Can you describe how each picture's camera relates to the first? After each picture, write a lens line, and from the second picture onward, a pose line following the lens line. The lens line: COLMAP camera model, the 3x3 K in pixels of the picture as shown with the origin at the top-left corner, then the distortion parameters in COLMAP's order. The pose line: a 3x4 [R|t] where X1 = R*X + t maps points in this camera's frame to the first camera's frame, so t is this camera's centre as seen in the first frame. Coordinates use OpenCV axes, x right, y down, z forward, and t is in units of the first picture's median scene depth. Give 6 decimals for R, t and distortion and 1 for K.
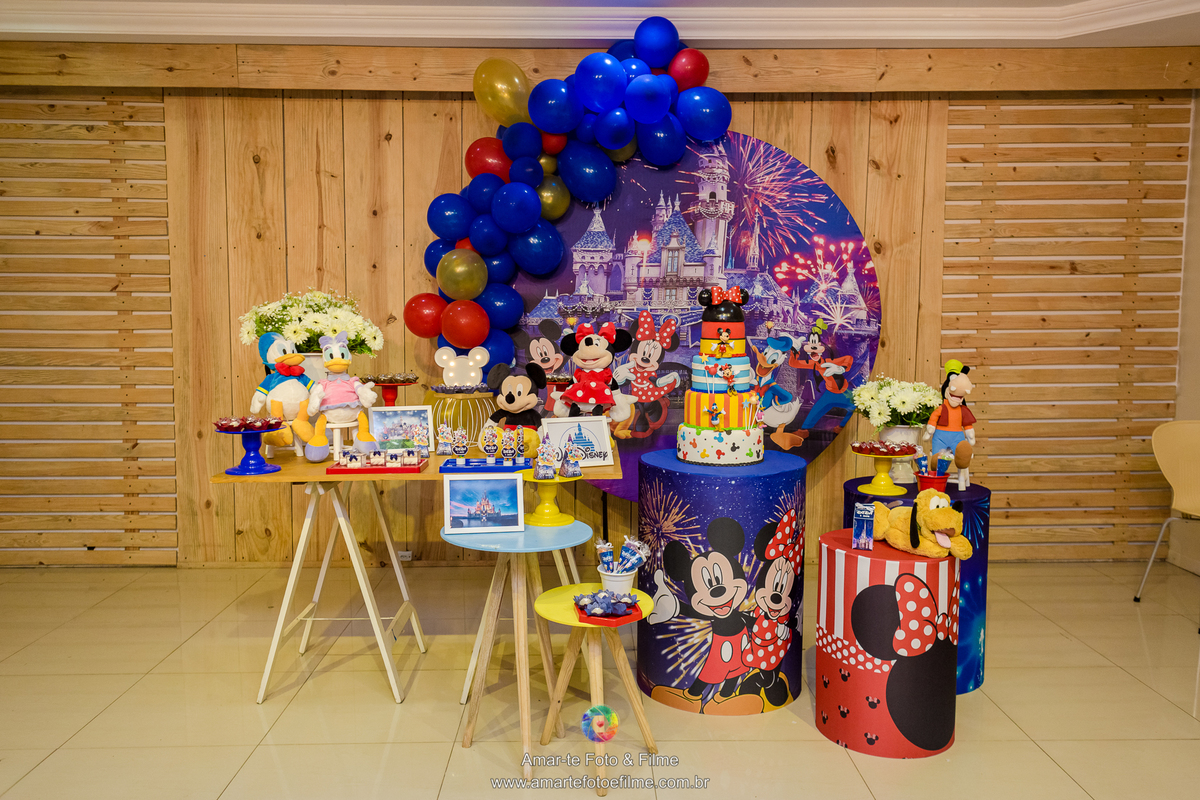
lens RADIAL K [[968.7, 0, 604.3], [0, 968.7, 399.3], [0, 0, 1]] dist [0.040319, -0.008328]
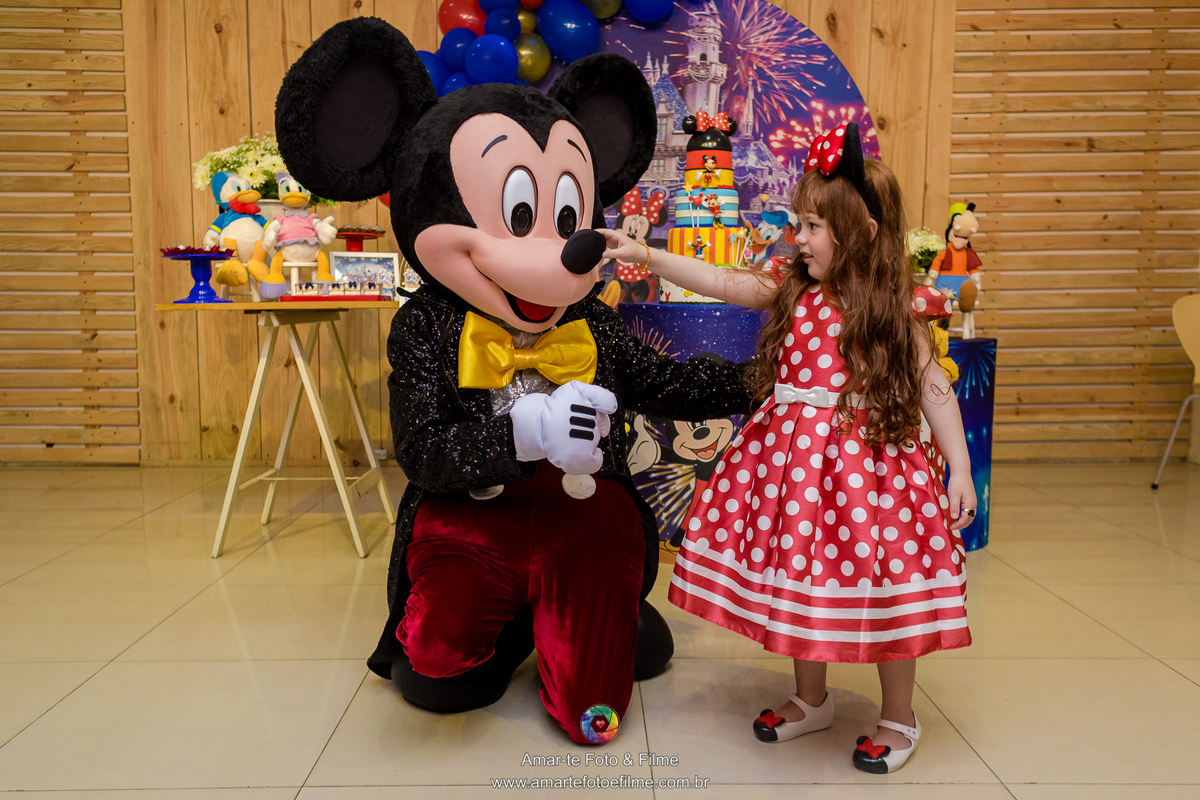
lens RADIAL K [[1001.8, 0, 595.8], [0, 1001.8, 405.8], [0, 0, 1]] dist [0.040383, -0.013368]
pose [[0.999950, -0.000318, -0.010021, 0.017456], [0.000467, 0.999890, 0.014840, 0.108986], [0.010015, -0.014843, 0.999840, 0.025403]]
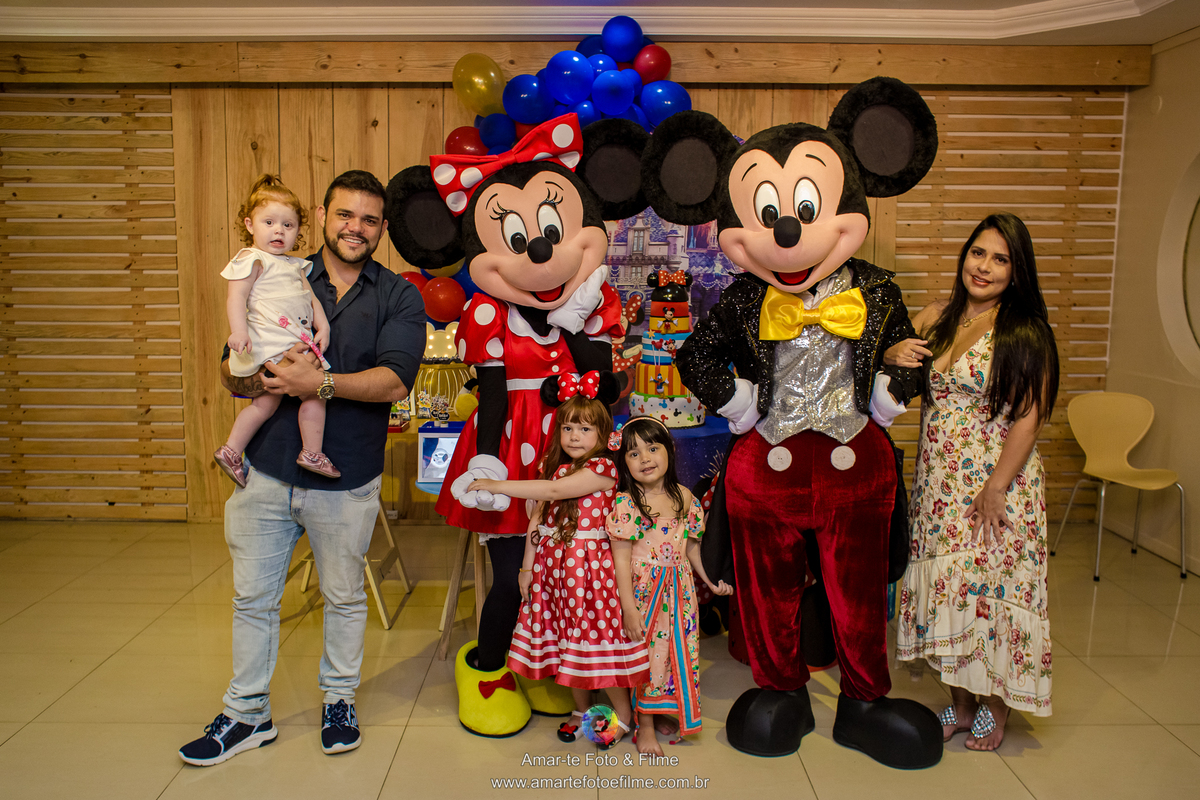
lens RADIAL K [[1063.2, 0, 592.7], [0, 1063.2, 435.7], [0, 0, 1]] dist [-0.106228, 0.145707]
pose [[0.999848, 0.005712, -0.016464, 0.040168], [-0.004673, 0.998036, 0.062462, -0.000538], [0.016789, -0.062375, 0.997912, -0.177825]]
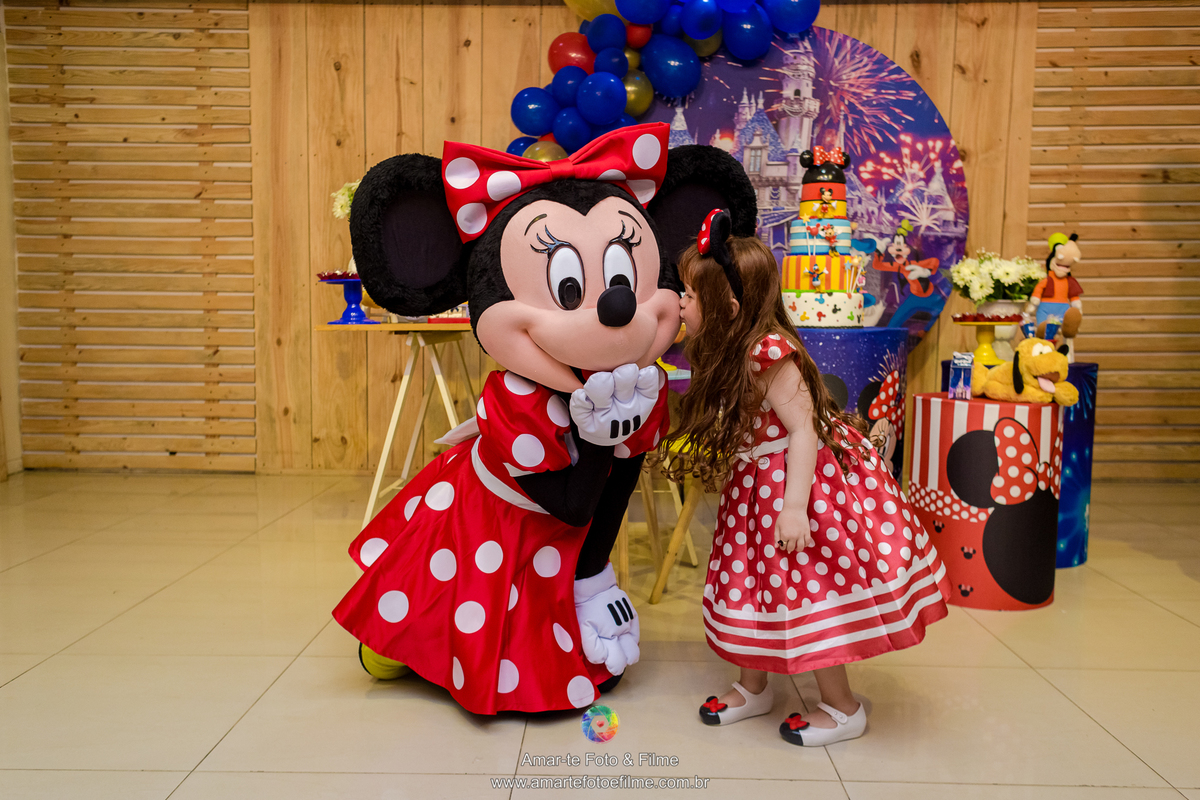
lens RADIAL K [[966.8, 0, 596.9], [0, 966.8, 406.6], [0, 0, 1]] dist [0.029881, -0.005269]
pose [[0.999174, 0.010047, -0.039373, -0.048553], [-0.009996, 0.999949, 0.001479, 0.106818], [0.039386, -0.001085, 0.999223, 0.008173]]
